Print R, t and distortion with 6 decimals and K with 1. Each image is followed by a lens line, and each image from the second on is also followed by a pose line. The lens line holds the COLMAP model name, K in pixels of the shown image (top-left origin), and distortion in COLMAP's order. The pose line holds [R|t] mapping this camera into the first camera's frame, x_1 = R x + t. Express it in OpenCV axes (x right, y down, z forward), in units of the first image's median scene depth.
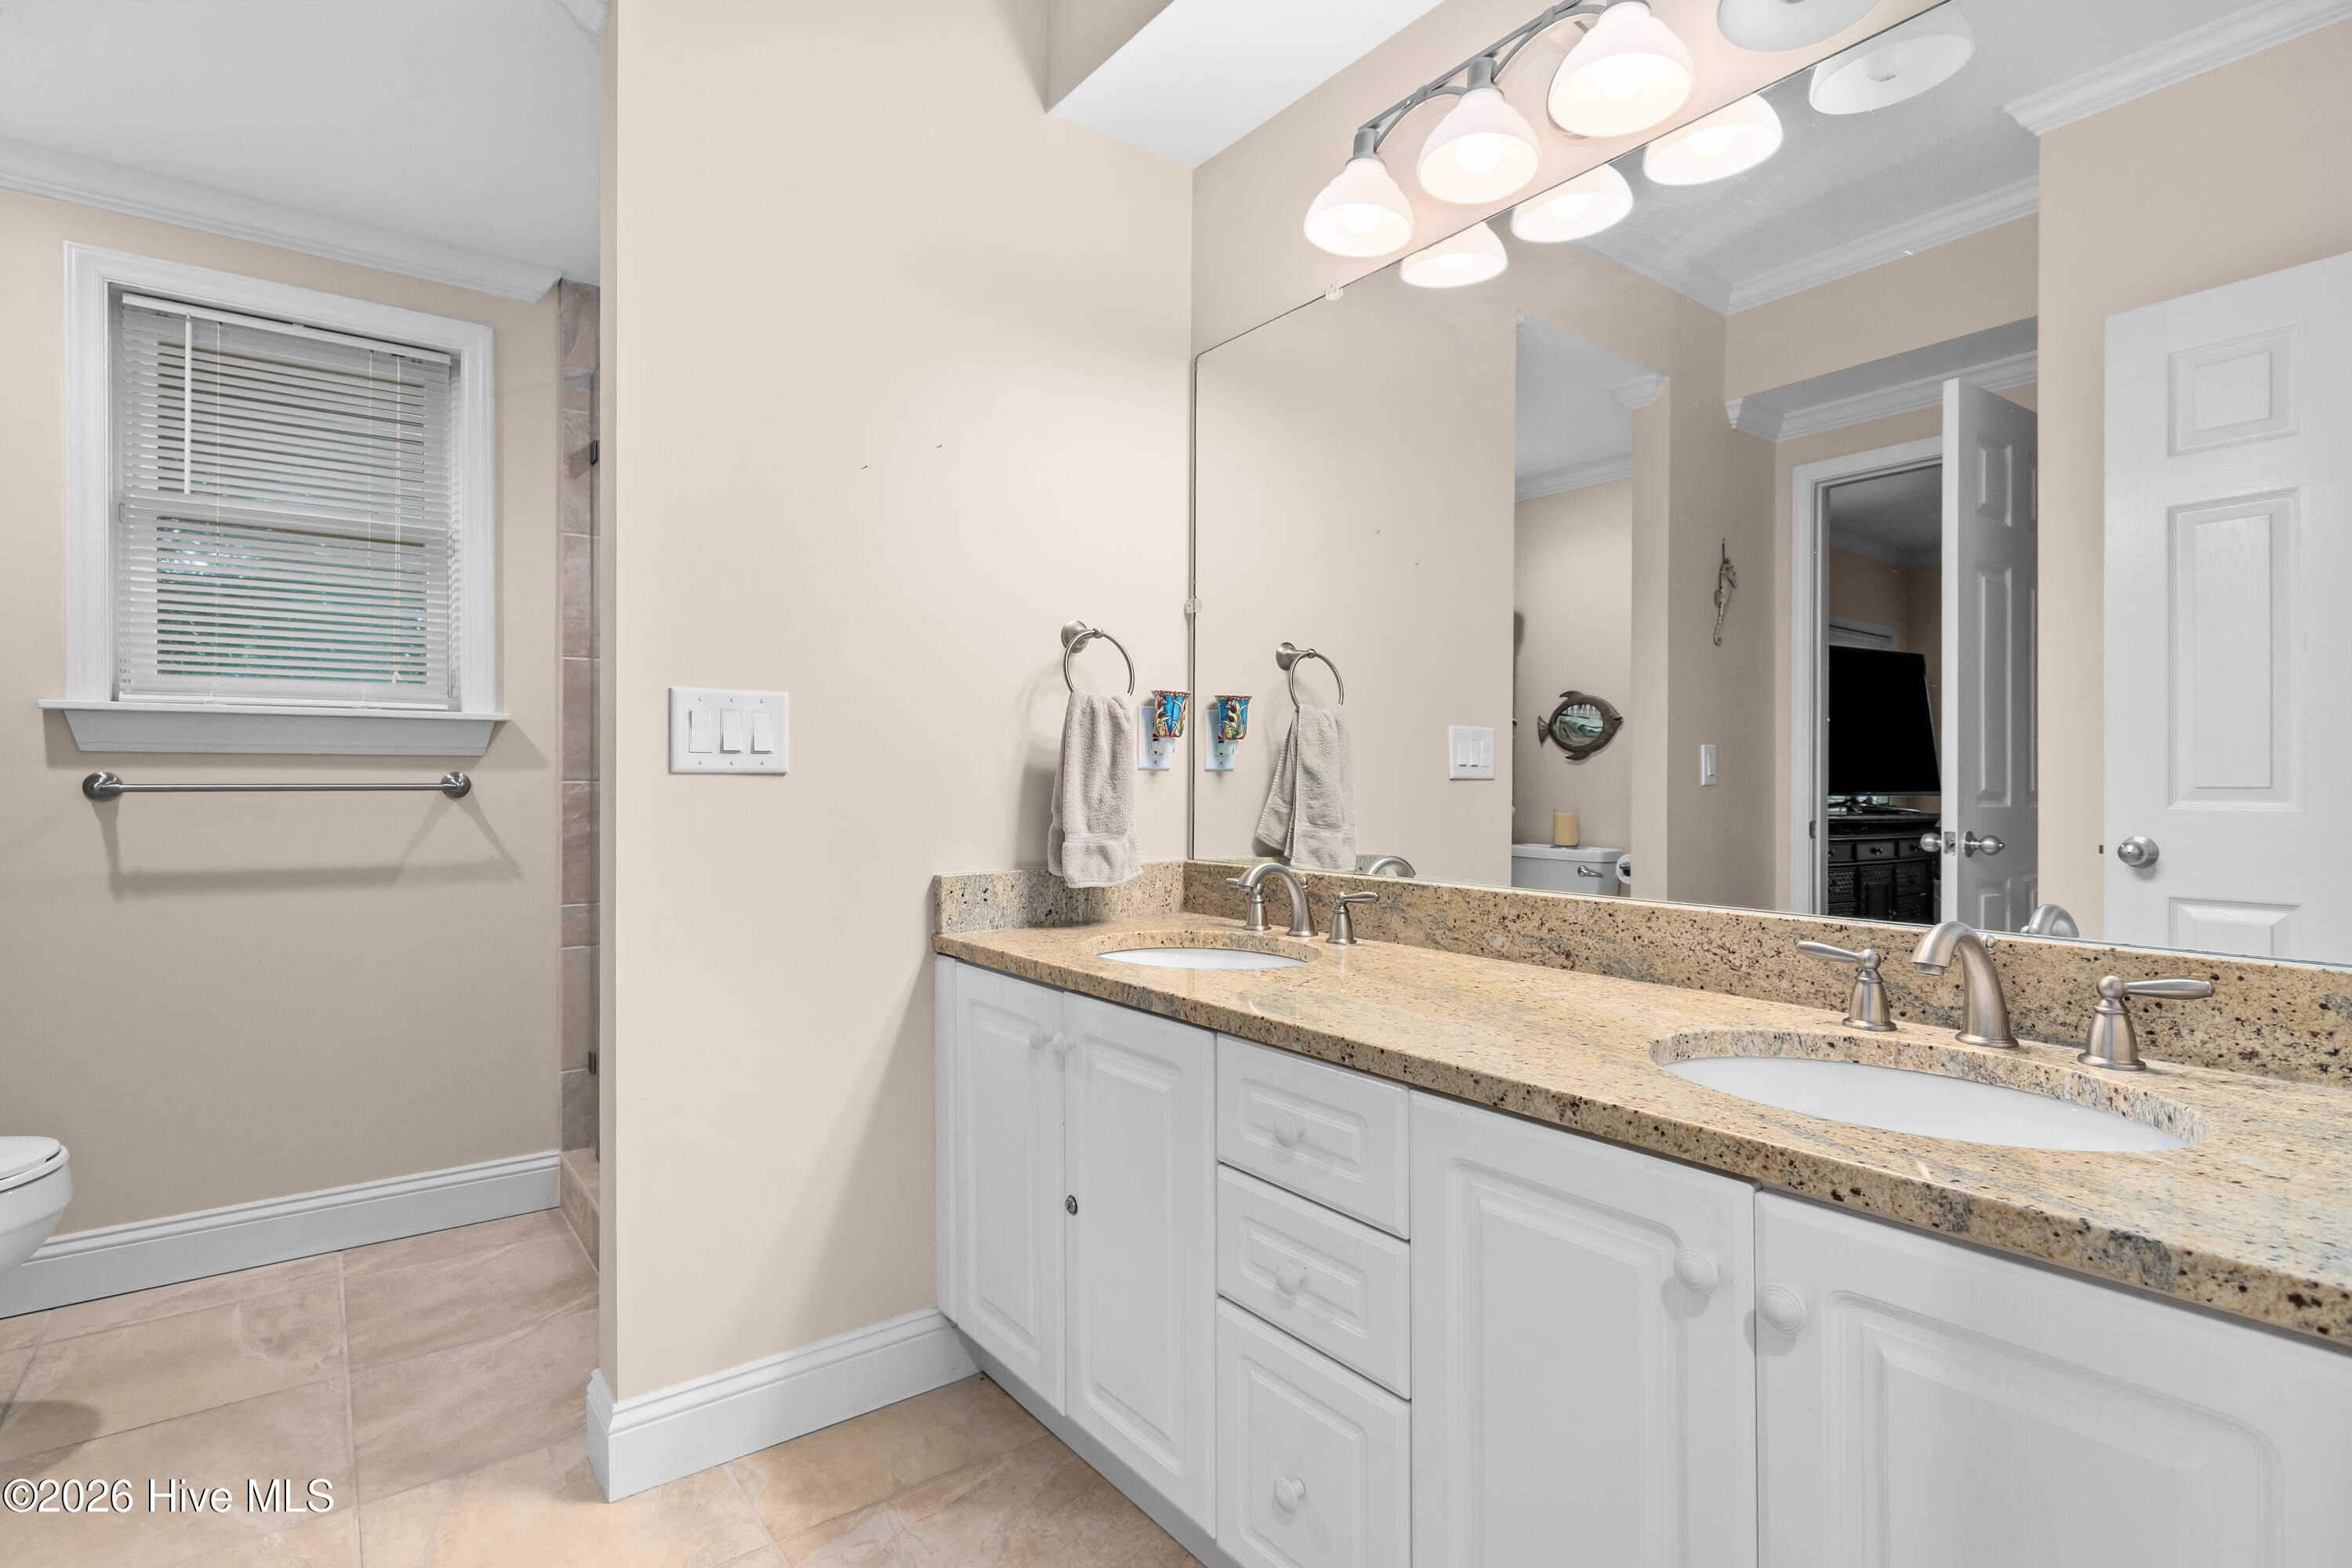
lens RADIAL K [[1146.3, 0, 1168.5], [0, 1146.3, 788.0], [0, 0, 1]] dist [0.002898, -0.000062]
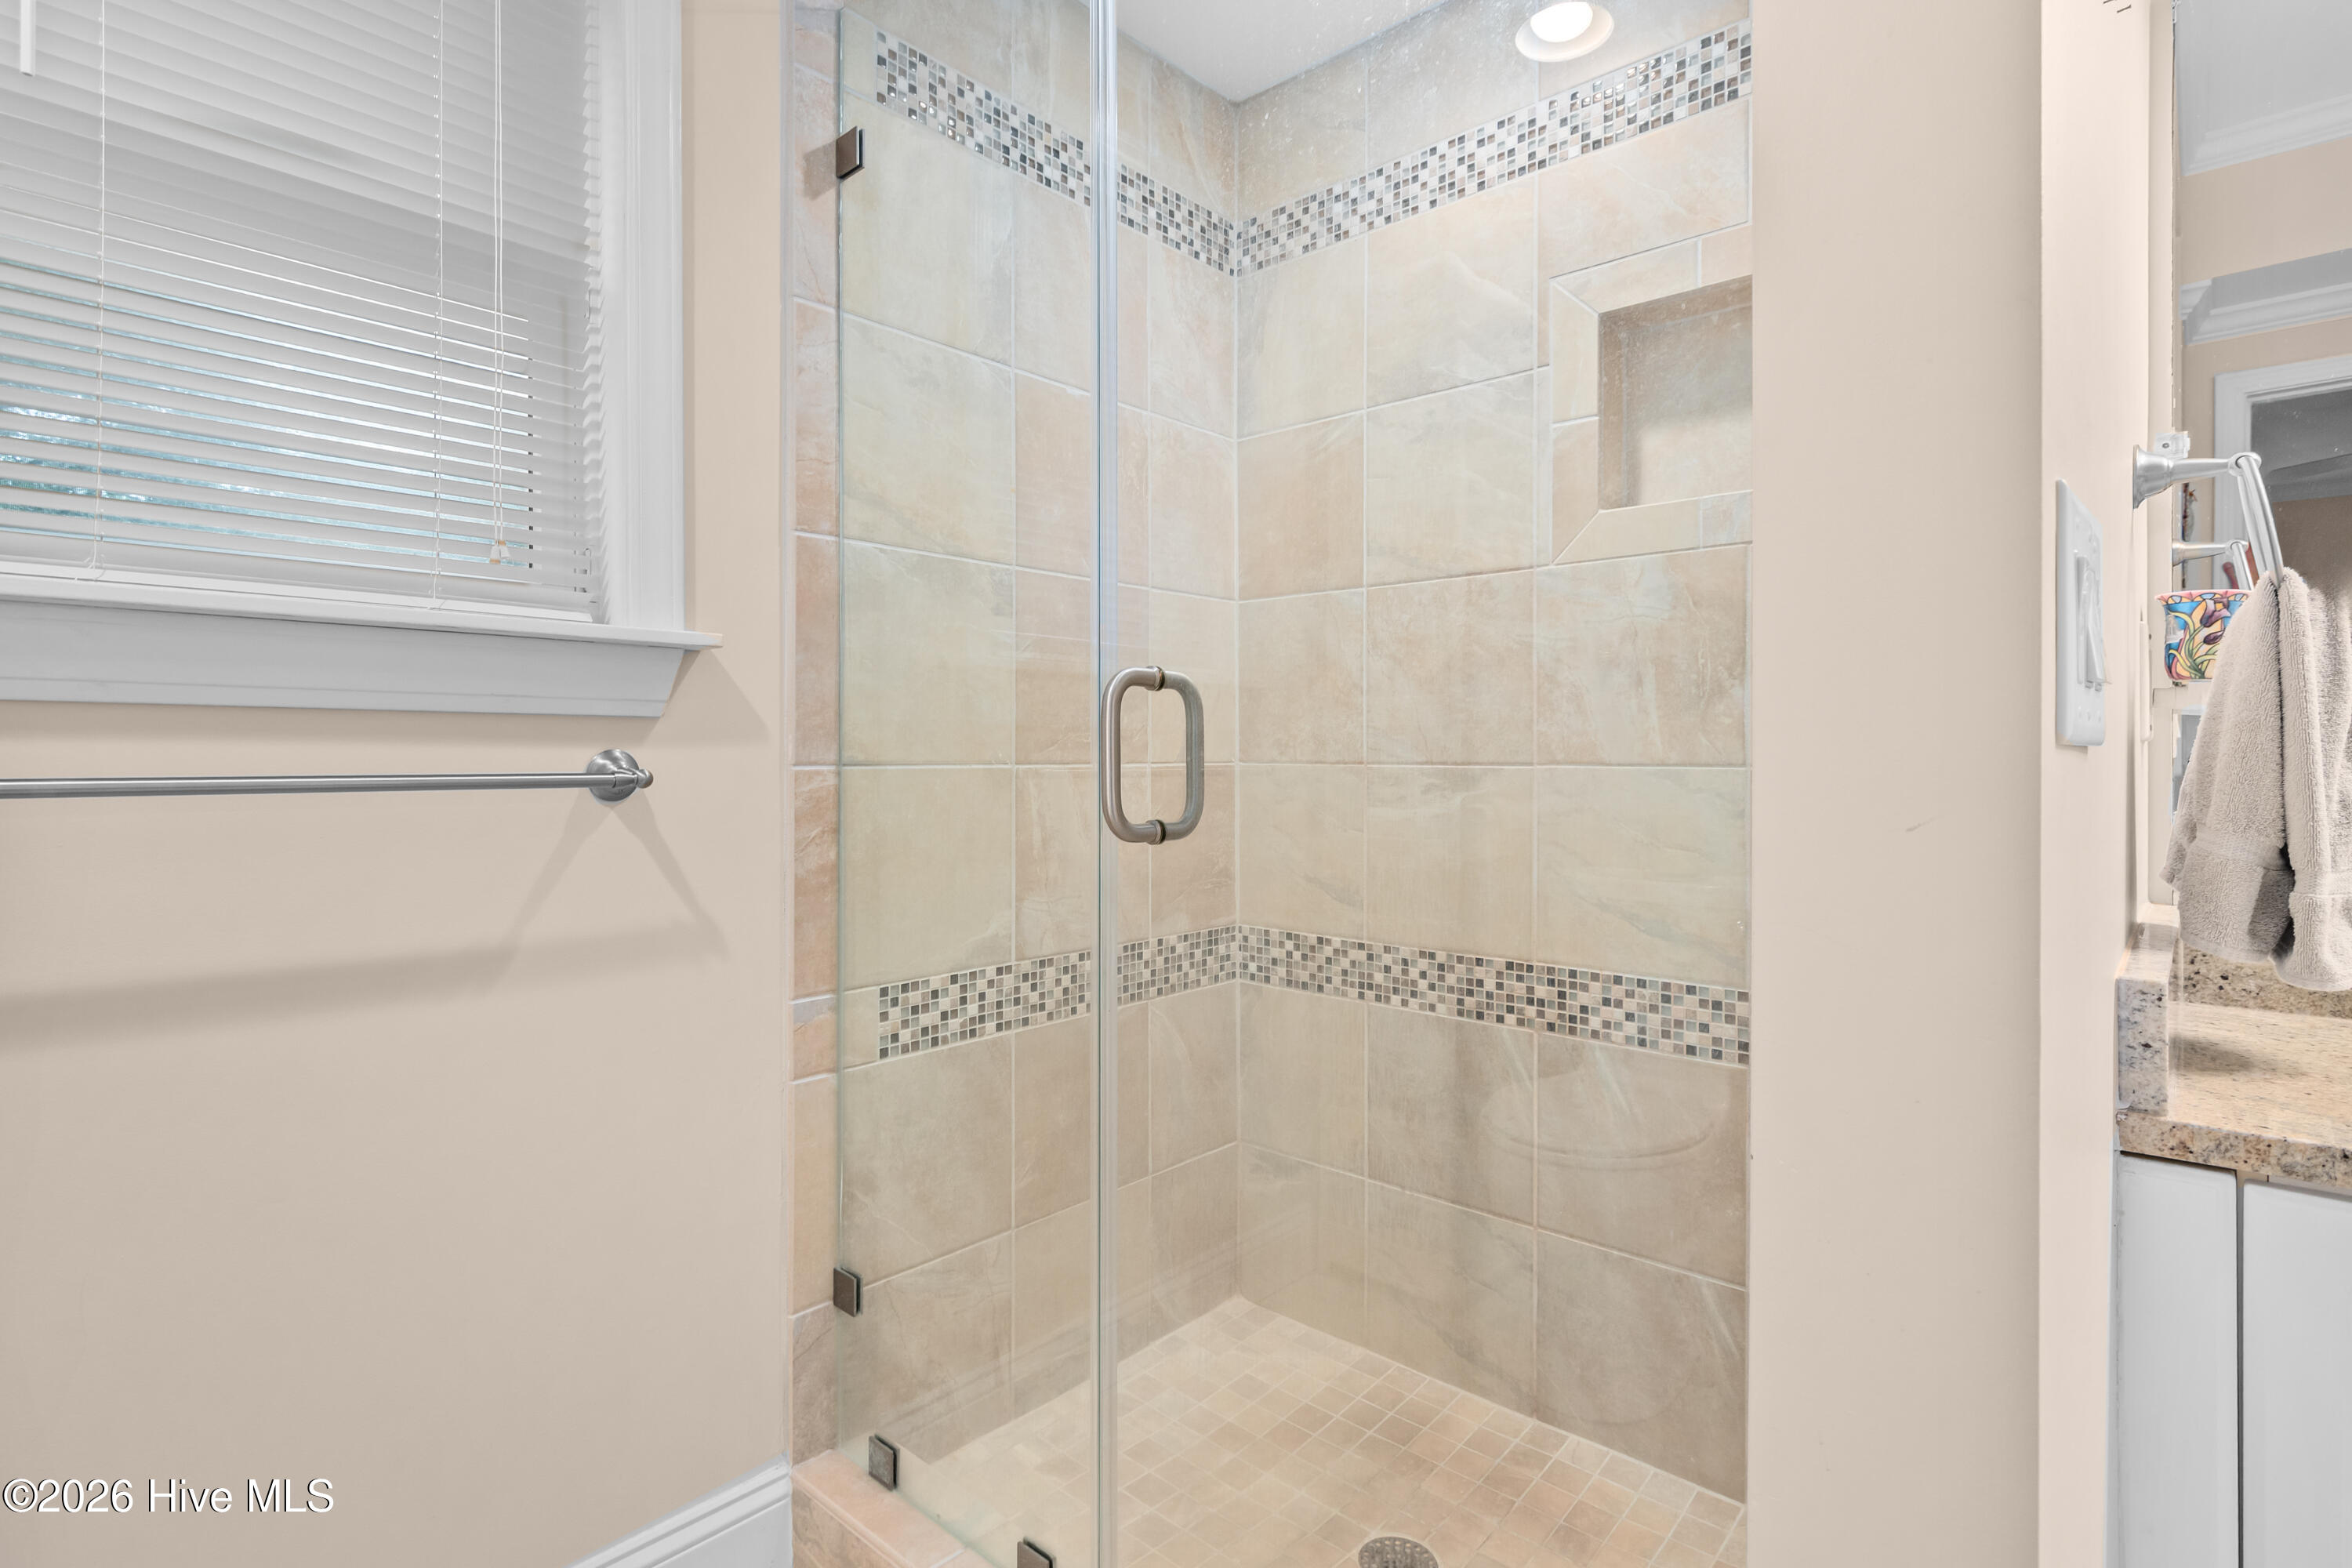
lens RADIAL K [[1146.3, 0, 1184.4], [0, 1146.3, 769.4], [0, 0, 1]] dist [0.002898, -0.000062]
pose [[0.984920, -0.003003, 0.172983, -0.441994], [0.003327, 0.999993, -0.001586, -0.003171], [-0.172977, 0.002138, 0.984924, 0.447834]]
